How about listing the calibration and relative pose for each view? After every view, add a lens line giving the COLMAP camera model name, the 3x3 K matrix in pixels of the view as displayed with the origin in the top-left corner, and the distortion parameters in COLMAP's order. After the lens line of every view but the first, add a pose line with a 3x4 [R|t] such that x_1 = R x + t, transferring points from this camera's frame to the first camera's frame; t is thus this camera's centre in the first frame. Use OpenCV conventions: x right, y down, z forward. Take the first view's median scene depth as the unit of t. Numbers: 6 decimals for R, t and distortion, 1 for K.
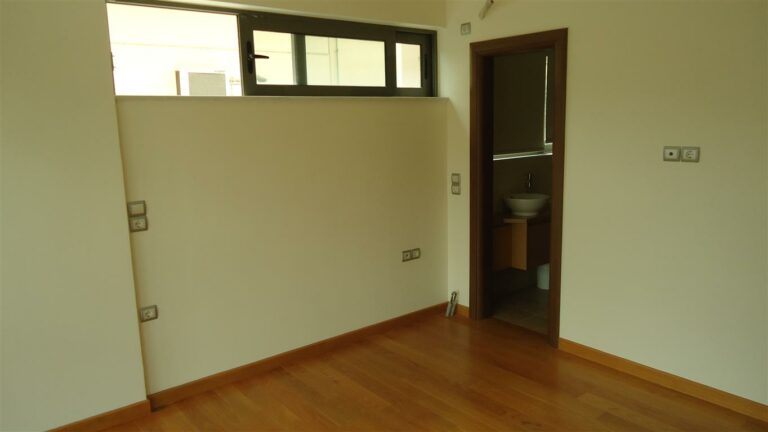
lens RADIAL K [[556.2, 0, 384.0], [0, 556.2, 213.6], [0, 0, 1]] dist [-0.010476, 0.004216]
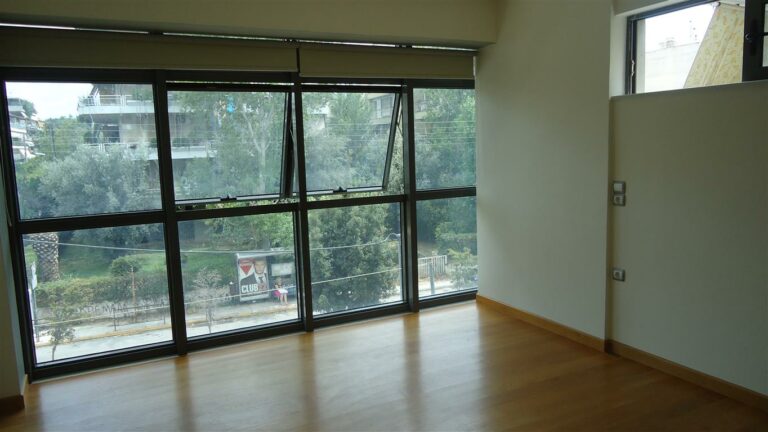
lens RADIAL K [[556.2, 0, 384.0], [0, 556.2, 213.6], [0, 0, 1]] dist [-0.010476, 0.004216]
pose [[-0.222700, 0.149711, -0.963323, 0.856130], [-0.120205, 0.976381, 0.179530, -0.108768], [0.967448, 0.155777, -0.199444, 0.736504]]
